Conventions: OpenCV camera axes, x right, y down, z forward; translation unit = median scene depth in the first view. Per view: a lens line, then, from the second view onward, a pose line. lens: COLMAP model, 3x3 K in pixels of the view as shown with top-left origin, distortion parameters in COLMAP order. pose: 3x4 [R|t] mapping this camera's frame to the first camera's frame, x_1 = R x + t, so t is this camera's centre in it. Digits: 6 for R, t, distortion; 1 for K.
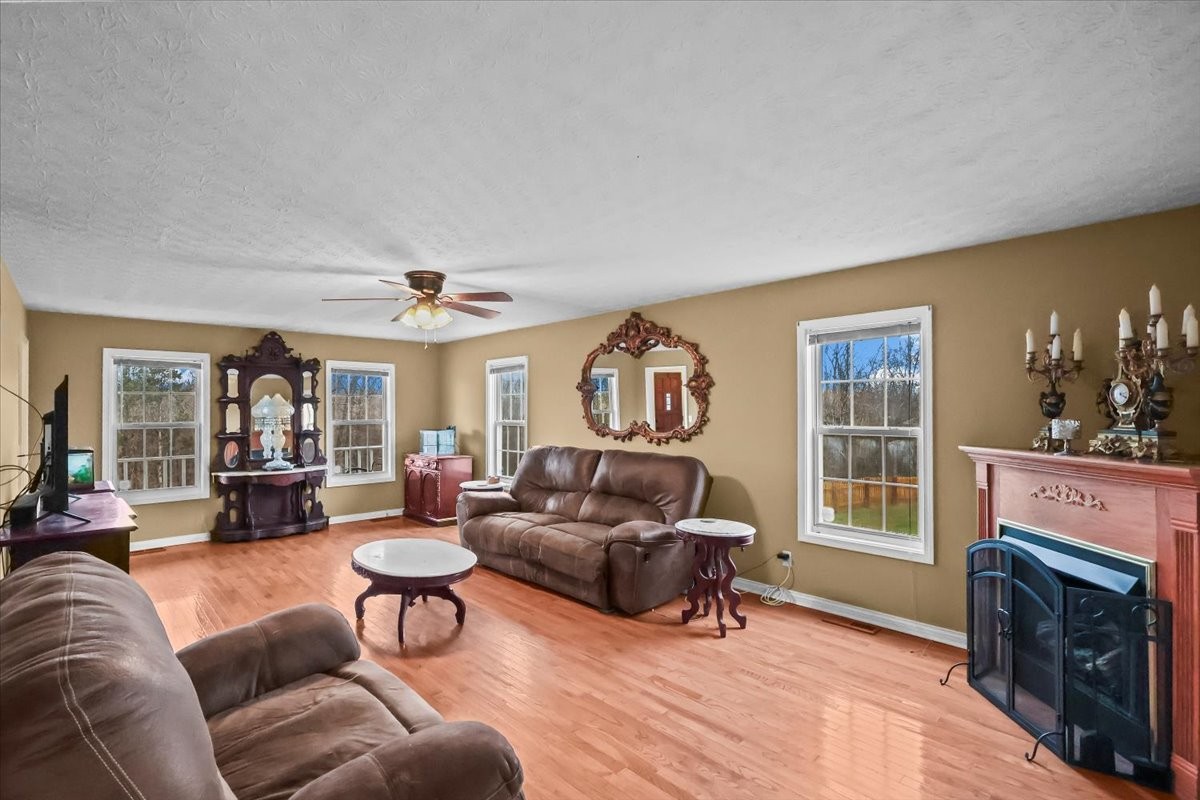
lens RADIAL K [[561.5, 0, 606.9], [0, 561.5, 402.3], [0, 0, 1]] dist [0.000828, 0.000159]
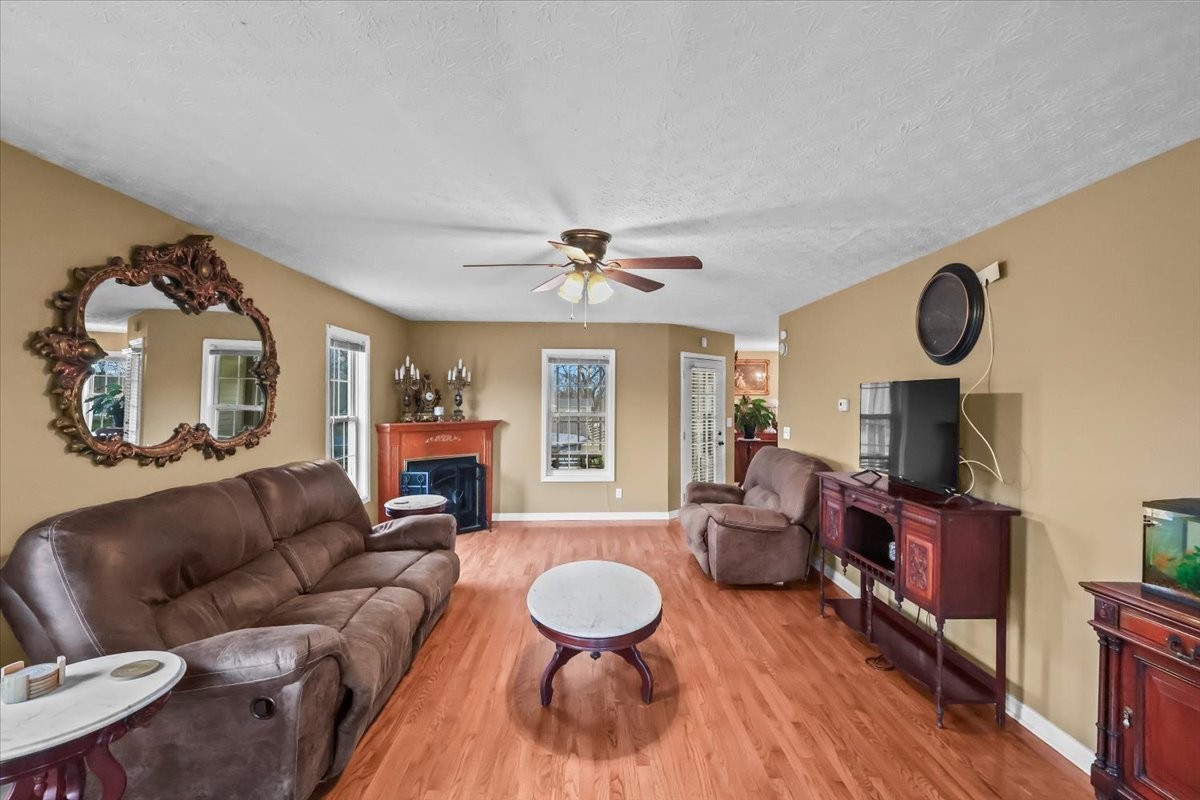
lens RADIAL K [[561.5, 0, 606.9], [0, 561.5, 402.3], [0, 0, 1]] dist [0.000828, 0.000159]
pose [[-0.744172, -0.005134, 0.667968, -0.615873], [-0.012961, 0.999893, -0.006754, 0.009491], [-0.667862, -0.013683, -0.744159, 1.103247]]
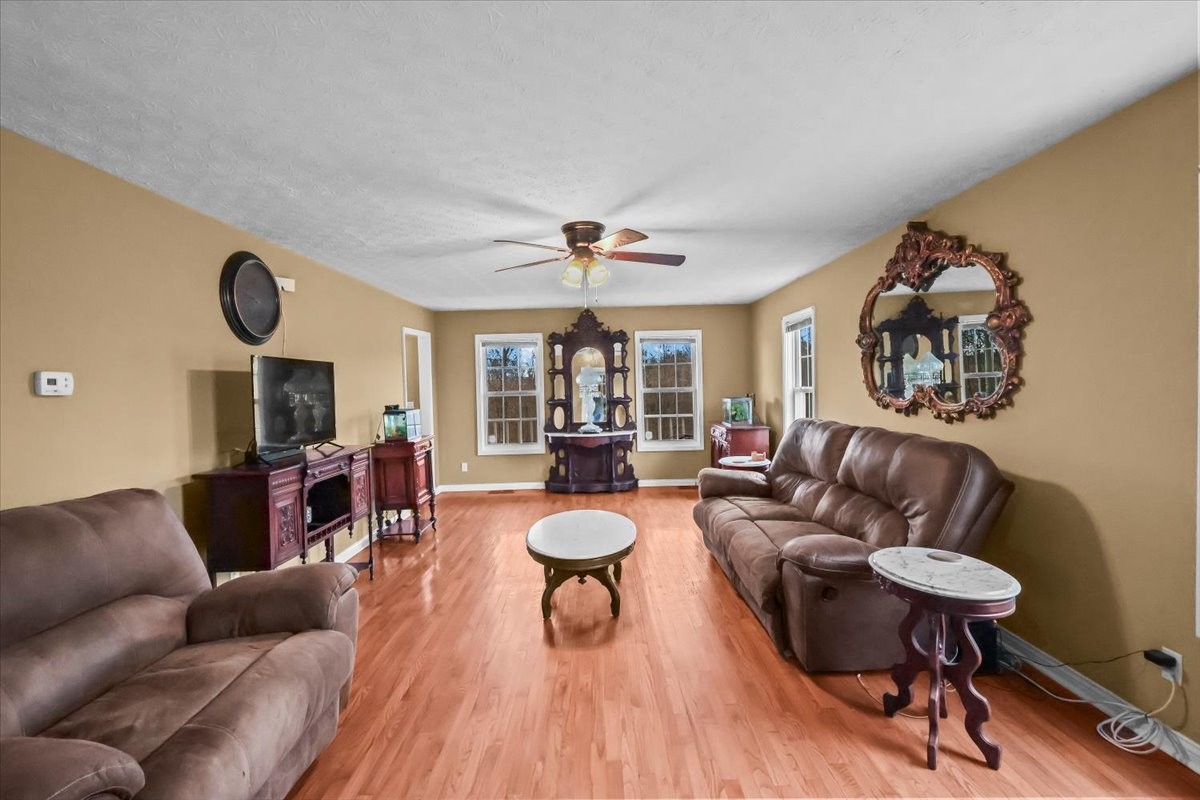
lens RADIAL K [[559.5, 0, 603.3], [0, 559.5, 397.6], [0, 0, 1]] dist [0.001611, 0.000373]
pose [[0.728876, 0.004259, -0.684633, 0.225507], [0.028843, 0.998902, 0.036921, 0.011376], [0.684038, -0.046658, 0.727952, 0.246679]]
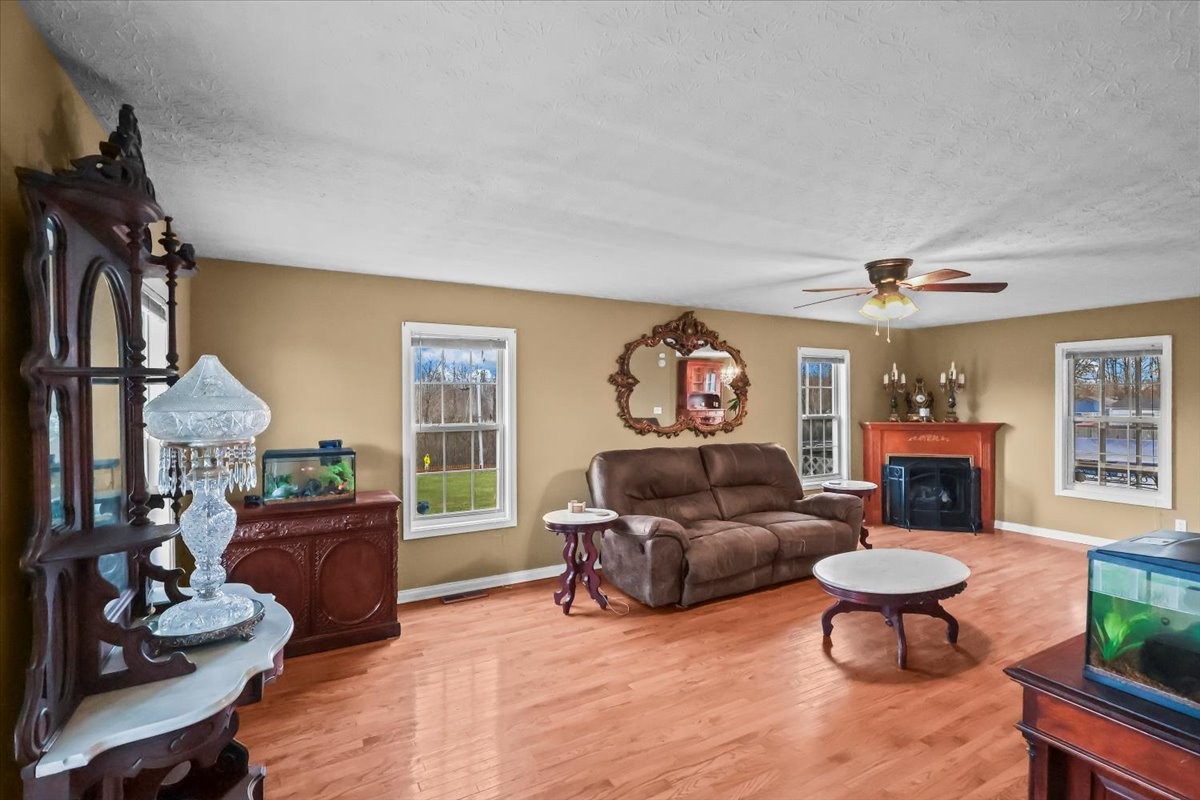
lens RADIAL K [[544.2, 0, 600.0], [0, 544.2, 400.0], [0, 0, 1]] dist [-0.002922, -0.000711]
pose [[0.258139, -0.000288, 0.966108, -0.920708], [-0.011908, 0.999923, 0.003480, 0.001709], [-0.966034, -0.012403, 0.258116, 0.864239]]
